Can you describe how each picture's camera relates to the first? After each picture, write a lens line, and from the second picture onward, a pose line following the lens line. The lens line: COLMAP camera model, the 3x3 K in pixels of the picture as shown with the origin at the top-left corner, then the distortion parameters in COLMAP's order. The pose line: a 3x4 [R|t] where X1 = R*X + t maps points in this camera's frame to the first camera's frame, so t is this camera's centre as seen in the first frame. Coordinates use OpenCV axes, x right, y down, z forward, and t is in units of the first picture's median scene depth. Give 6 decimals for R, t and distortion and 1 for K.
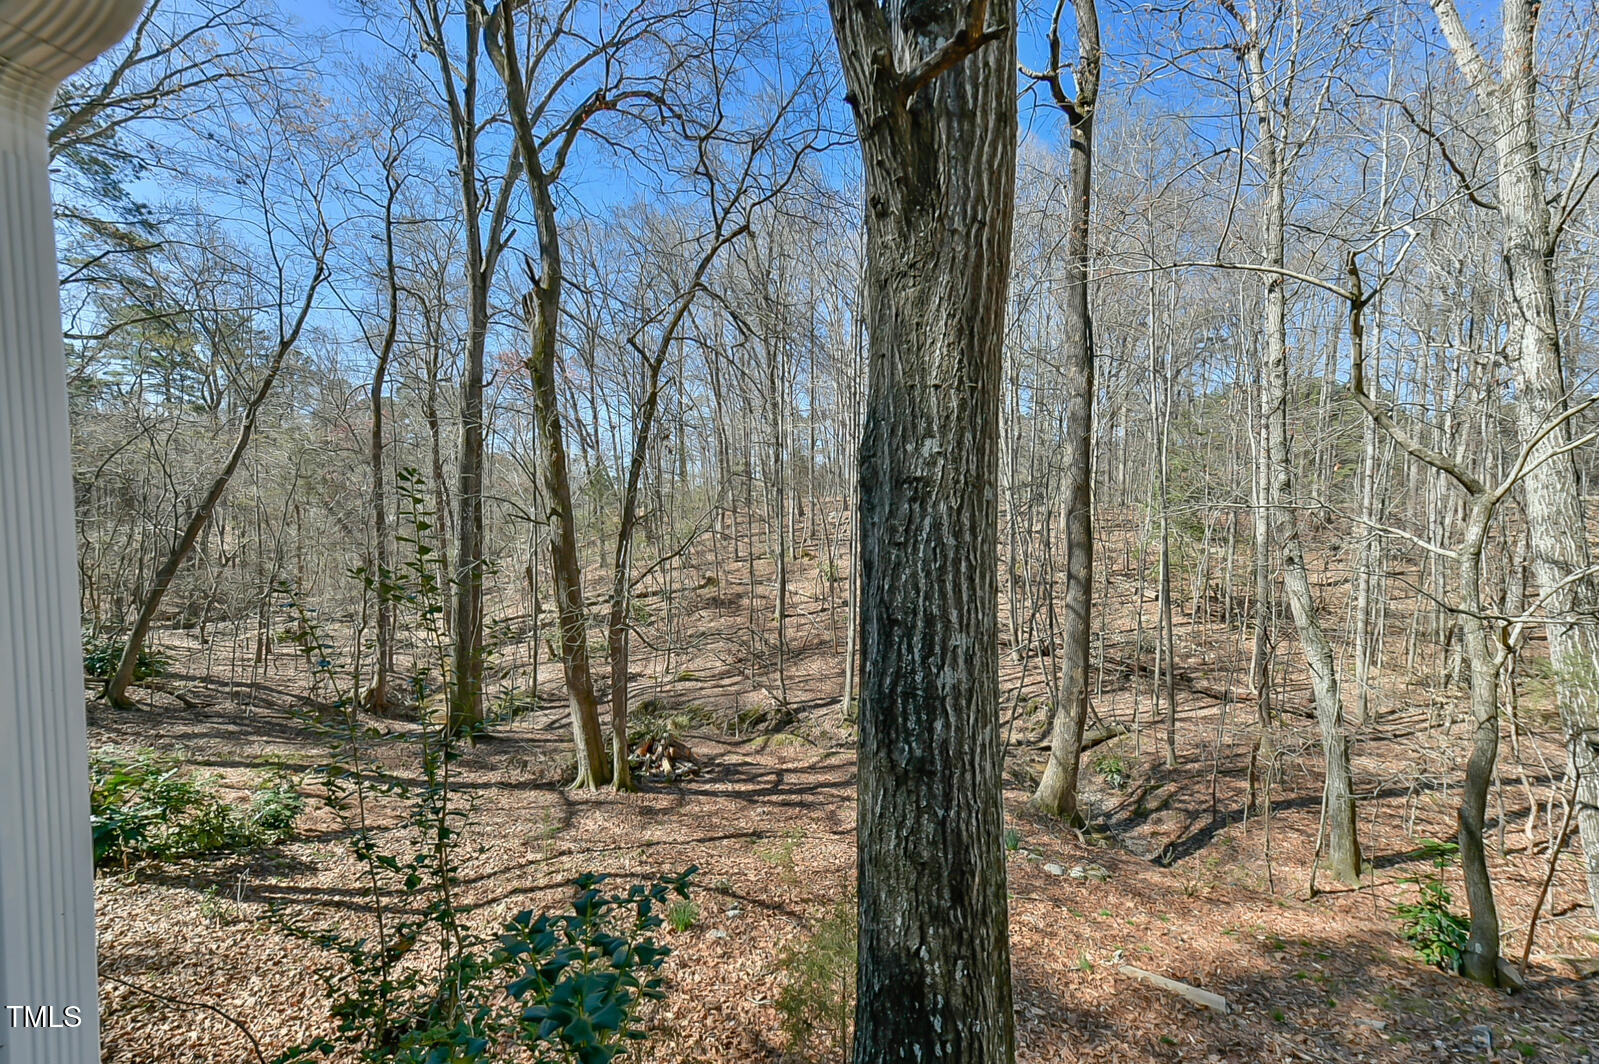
lens RADIAL K [[622.6, 0, 800.5], [0, 622.6, 537.0], [0, 0, 1]] dist [0.010087, 0.000496]
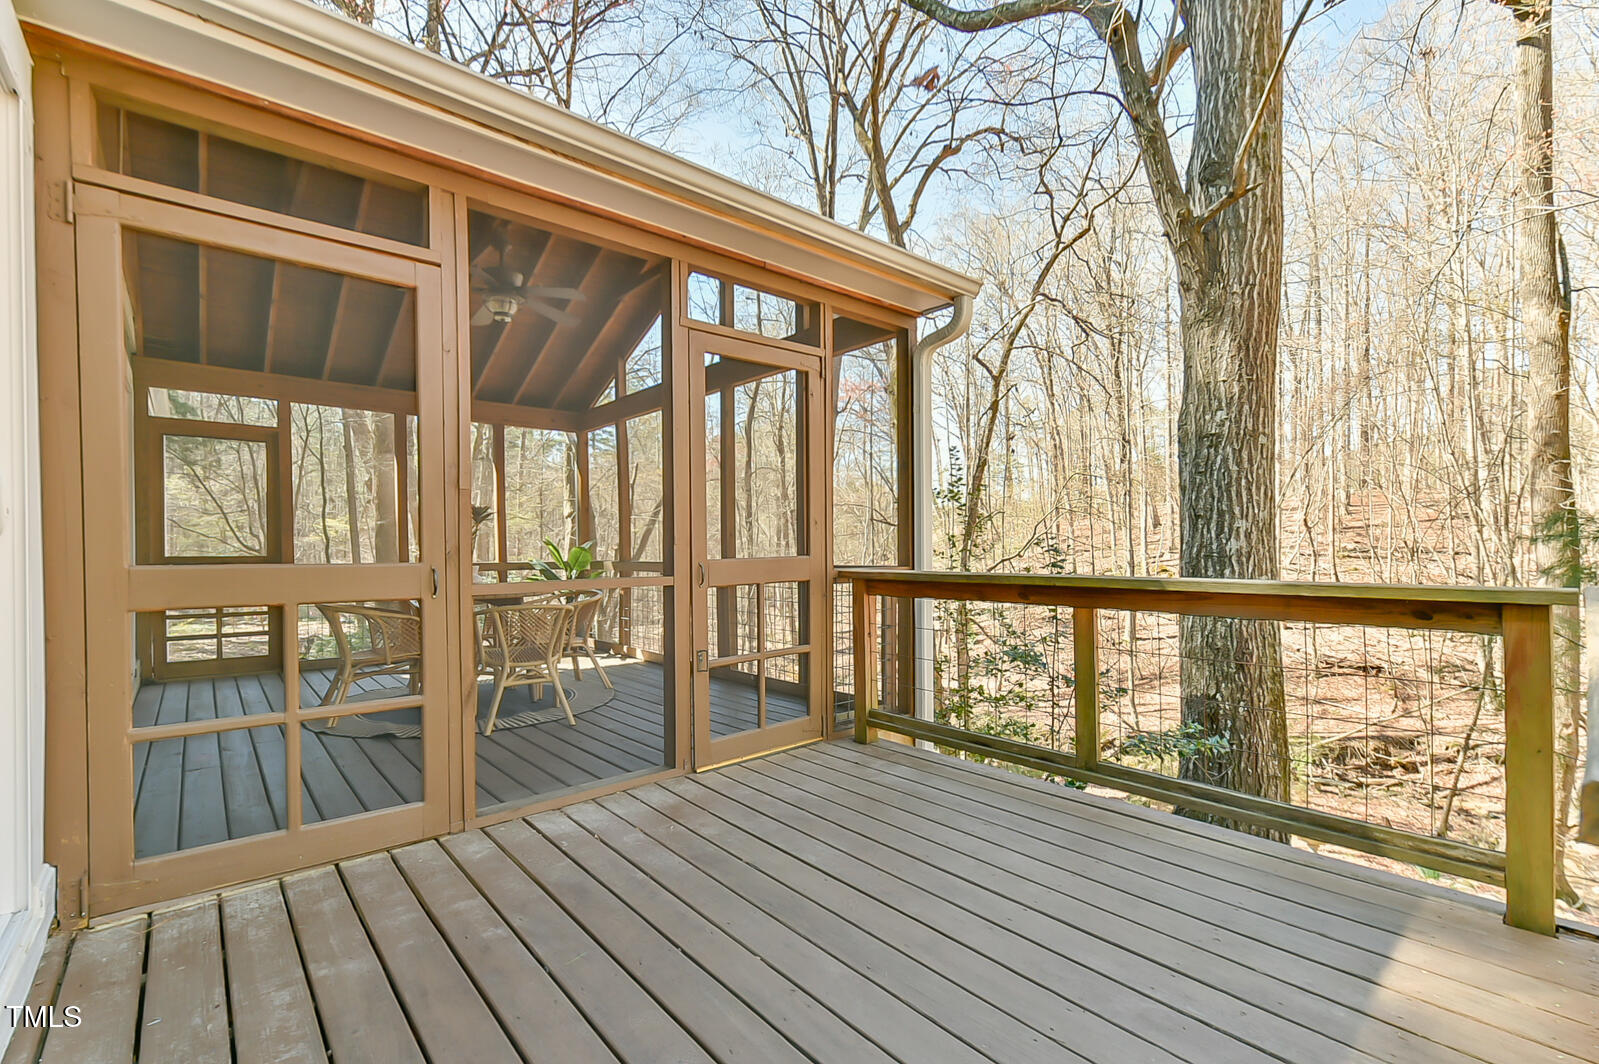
lens RADIAL K [[694.4, 0, 791.5], [0, 694.4, 551.4], [0, 0, 1]] dist [0.005070, -0.000478]
pose [[0.884742, -0.012682, -0.465908, 0.046306], [0.005567, 0.999846, -0.016644, 0.260936], [0.466047, 0.012132, 0.884677, -1.281834]]
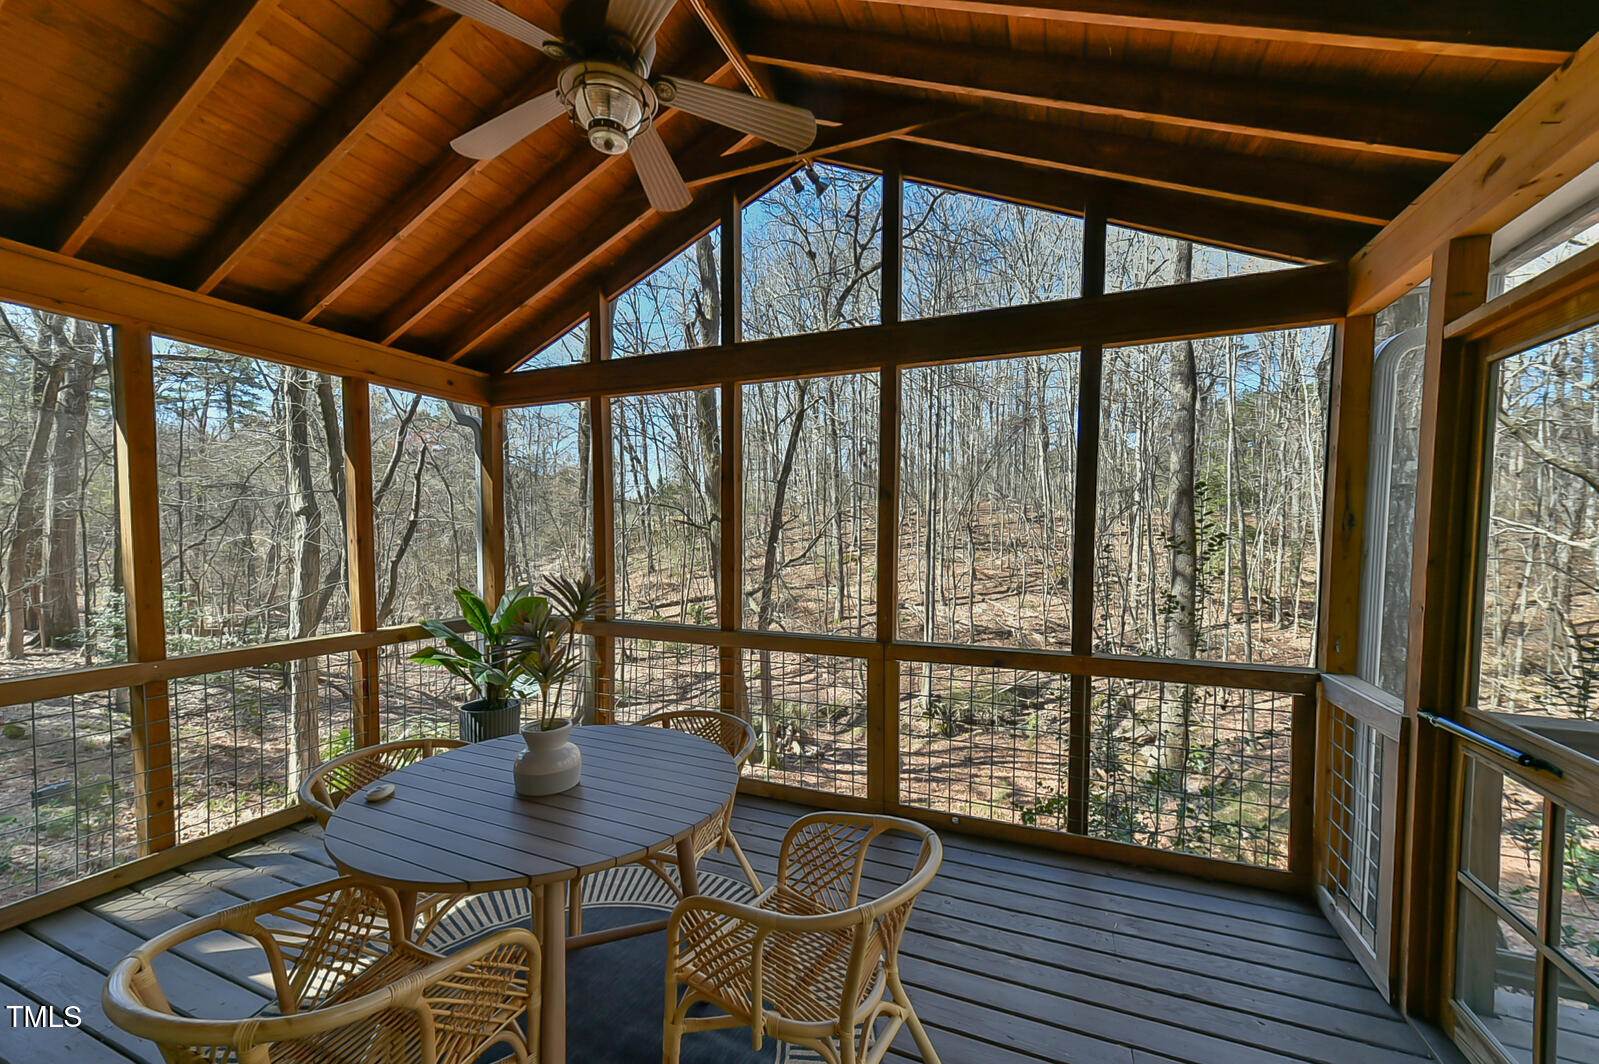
lens RADIAL K [[622.6, 0, 793.0], [0, 622.6, 537.5], [0, 0, 1]] dist [0.010087, 0.000496]
pose [[0.999932, -0.005480, -0.010269, -1.389272], [0.005367, 0.999926, -0.010957, 0.052077], [0.010329, 0.010901, 0.999887, -0.662646]]
